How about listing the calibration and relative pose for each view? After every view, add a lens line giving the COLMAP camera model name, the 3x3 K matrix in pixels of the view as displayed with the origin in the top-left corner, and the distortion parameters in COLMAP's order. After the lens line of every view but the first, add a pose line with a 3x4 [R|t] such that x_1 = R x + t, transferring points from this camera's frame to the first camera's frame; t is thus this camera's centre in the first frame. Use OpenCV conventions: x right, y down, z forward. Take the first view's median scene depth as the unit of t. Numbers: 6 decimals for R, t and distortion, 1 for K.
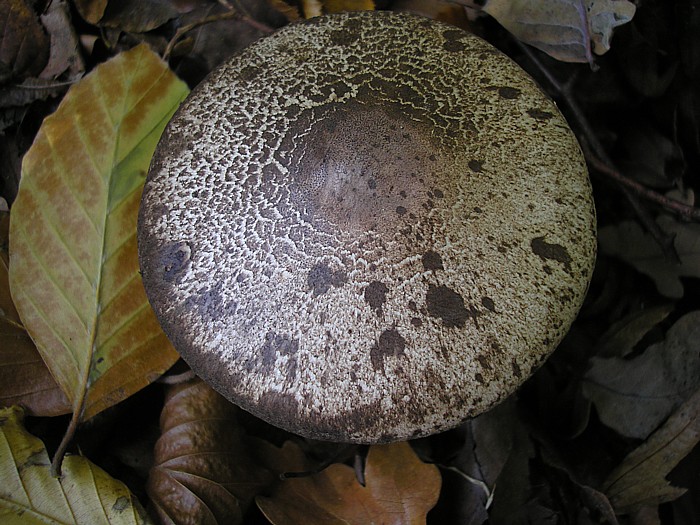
lens RADIAL K [[783.4, 0, 350.7], [0, 783.4, 261.0], [0, 0, 1]] dist [-0.164803, 0.000000]
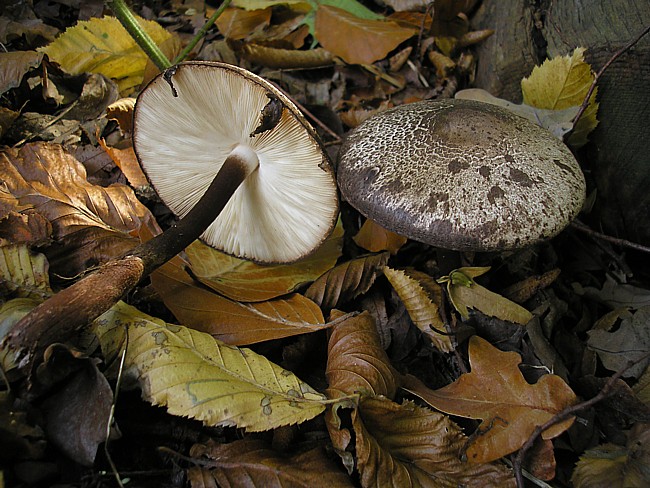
lens RADIAL K [[727.4, 0, 326.1], [0, 727.4, 242.3], [0, 0, 1]] dist [-0.164803, 0.000000]
pose [[0.996631, -0.014339, 0.080751, -0.493494], [0.053591, 0.859184, -0.508852, 1.053099], [-0.062084, 0.511465, 0.857058, -0.401911]]
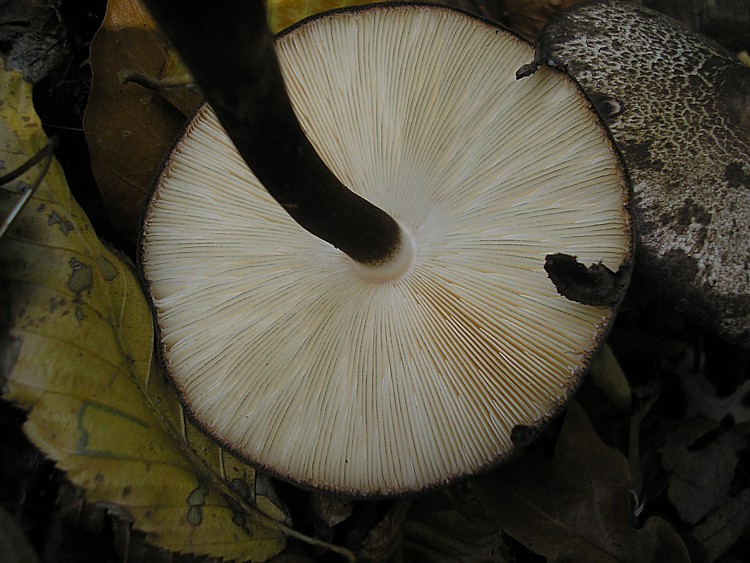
lens RADIAL K [[839.4, 0, 377.9], [0, 839.4, 282.1], [0, 0, 1]] dist [-0.164803, 0.000000]
pose [[0.859268, 0.397385, 0.322092, -0.769992], [-0.300015, 0.901511, -0.311879, 0.658084], [-0.414305, 0.171355, 0.893861, 0.207529]]
